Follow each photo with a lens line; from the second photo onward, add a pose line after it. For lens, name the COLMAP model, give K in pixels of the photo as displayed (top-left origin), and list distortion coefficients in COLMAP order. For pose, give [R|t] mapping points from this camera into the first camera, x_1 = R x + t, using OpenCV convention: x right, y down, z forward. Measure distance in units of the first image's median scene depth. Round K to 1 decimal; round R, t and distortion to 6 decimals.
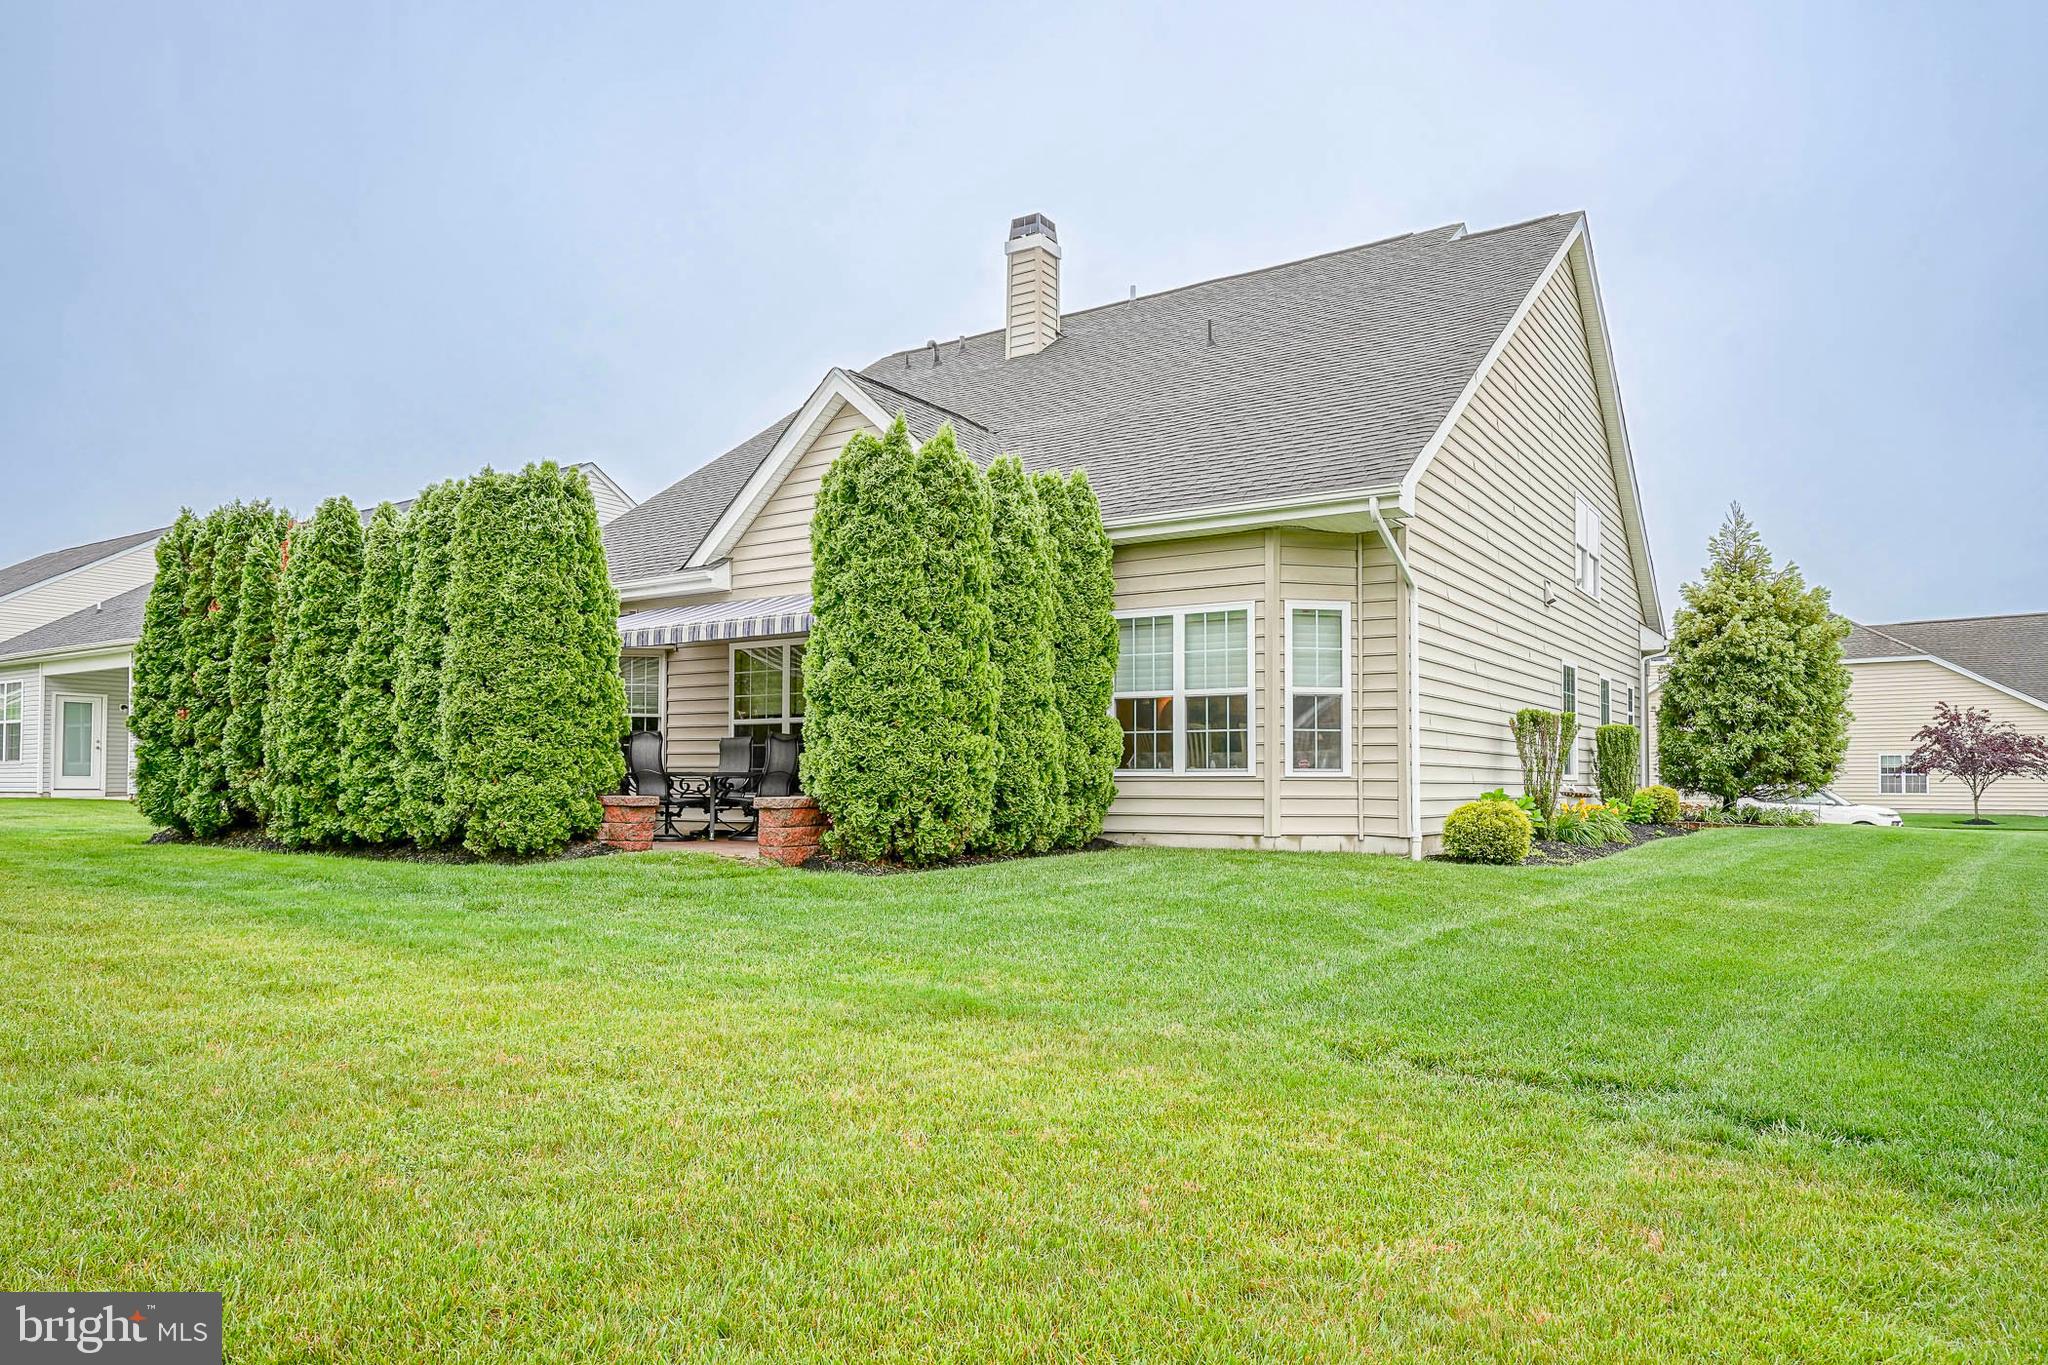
lens RADIAL K [[1161.5, 0, 1025.9], [0, 1161.5, 690.3], [0, 0, 1]] dist [0.006281, -0.000688]
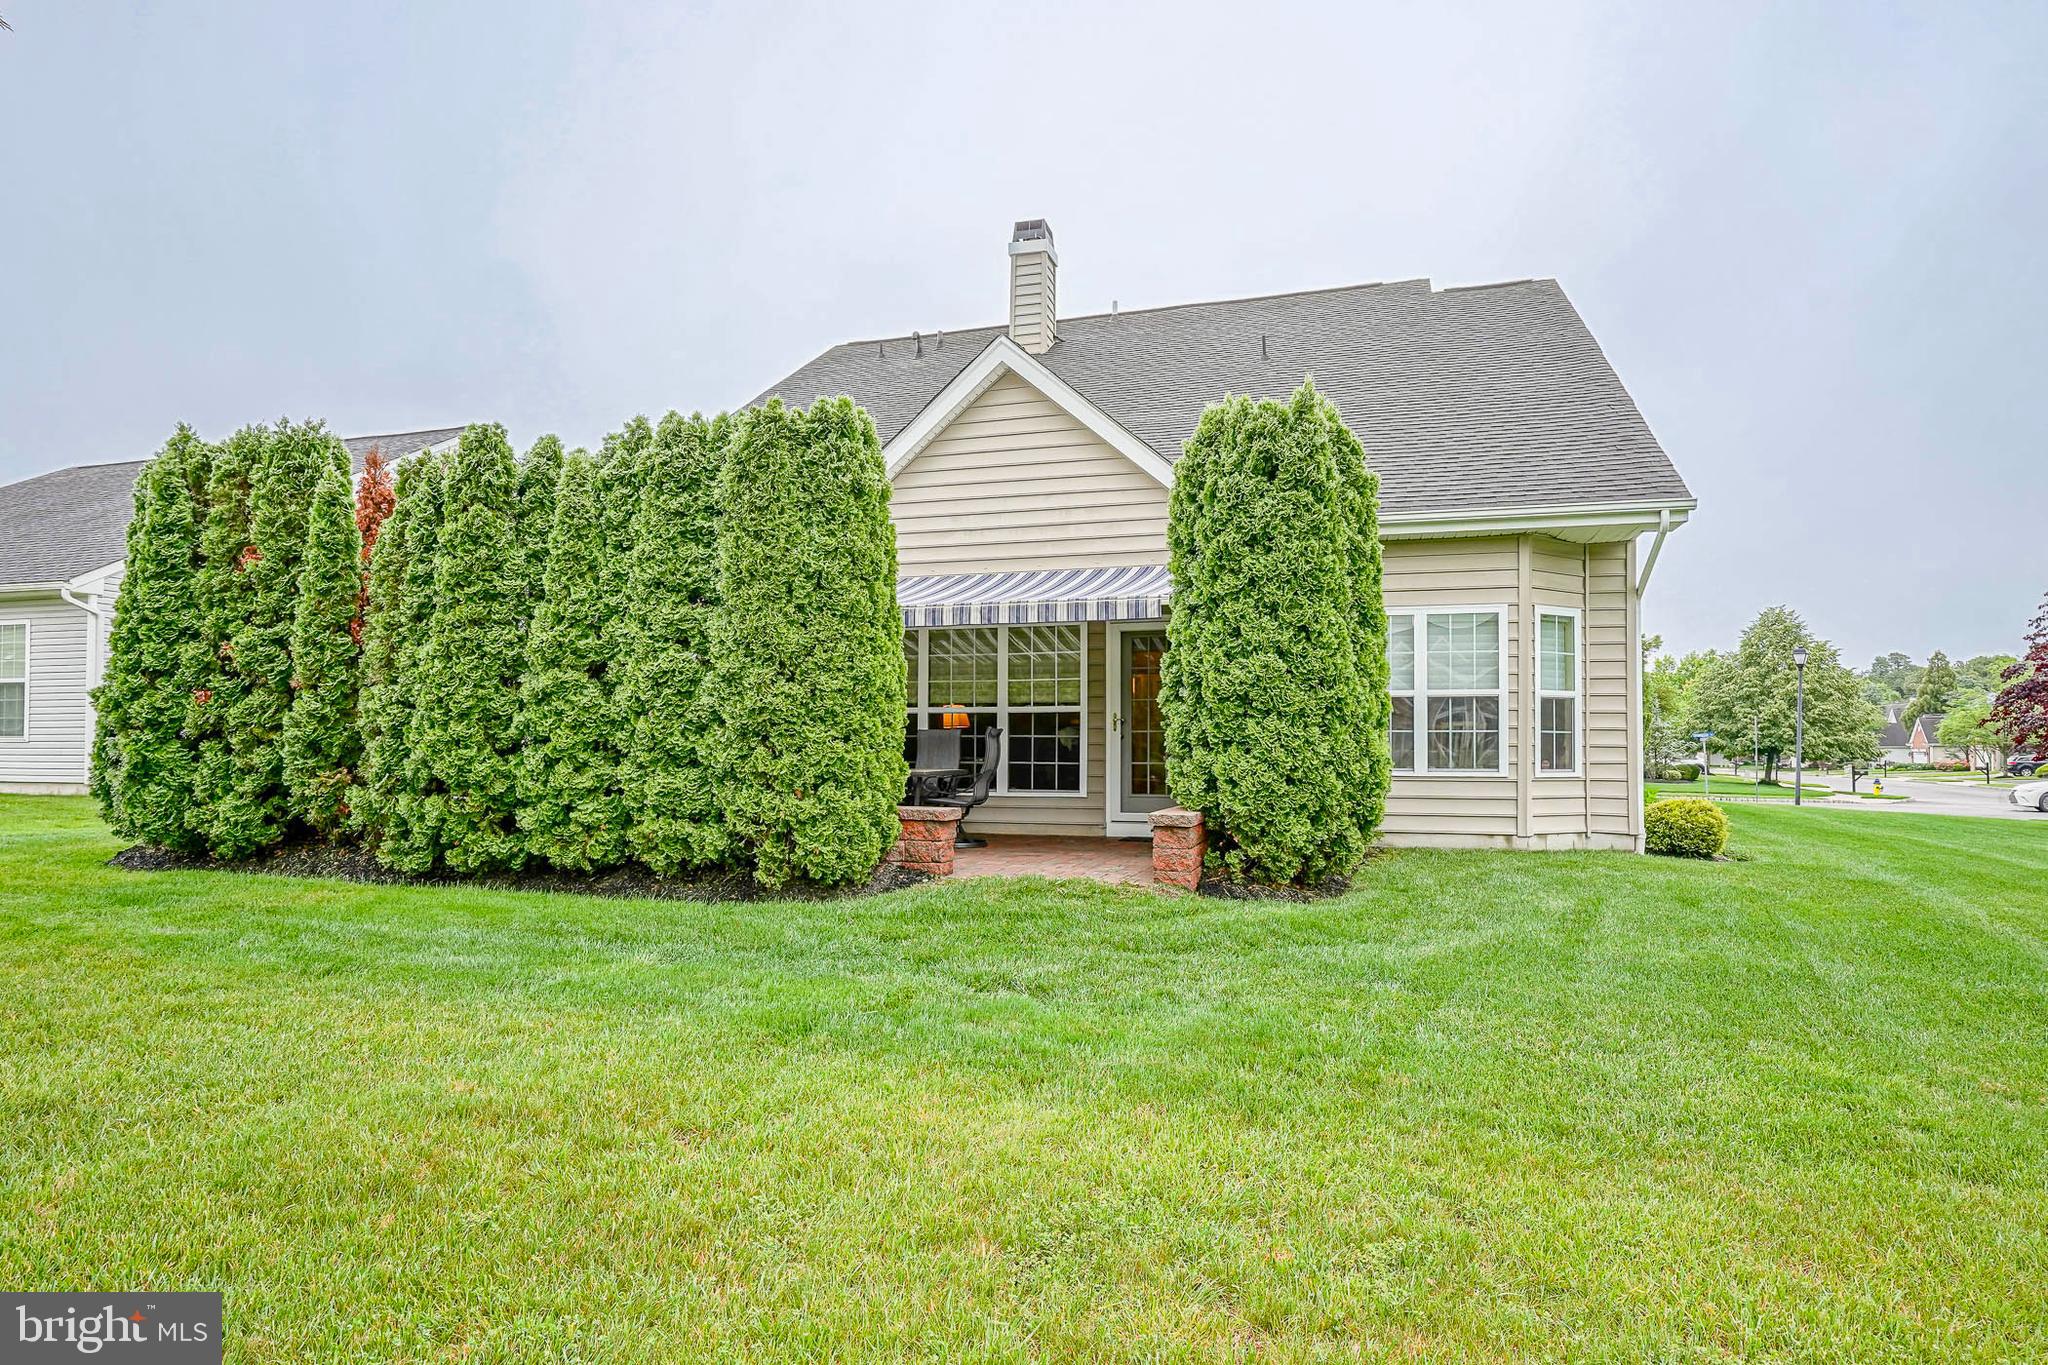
lens RADIAL K [[986.9, 0, 1023.7], [0, 986.9, 685.9], [0, 0, 1]] dist [-0.006448, 0.004409]
pose [[0.963032, 0.018149, 0.268775, -0.436677], [-0.022146, 0.999685, 0.011845, -0.006612], [-0.268476, -0.017359, 0.963130, 0.277911]]
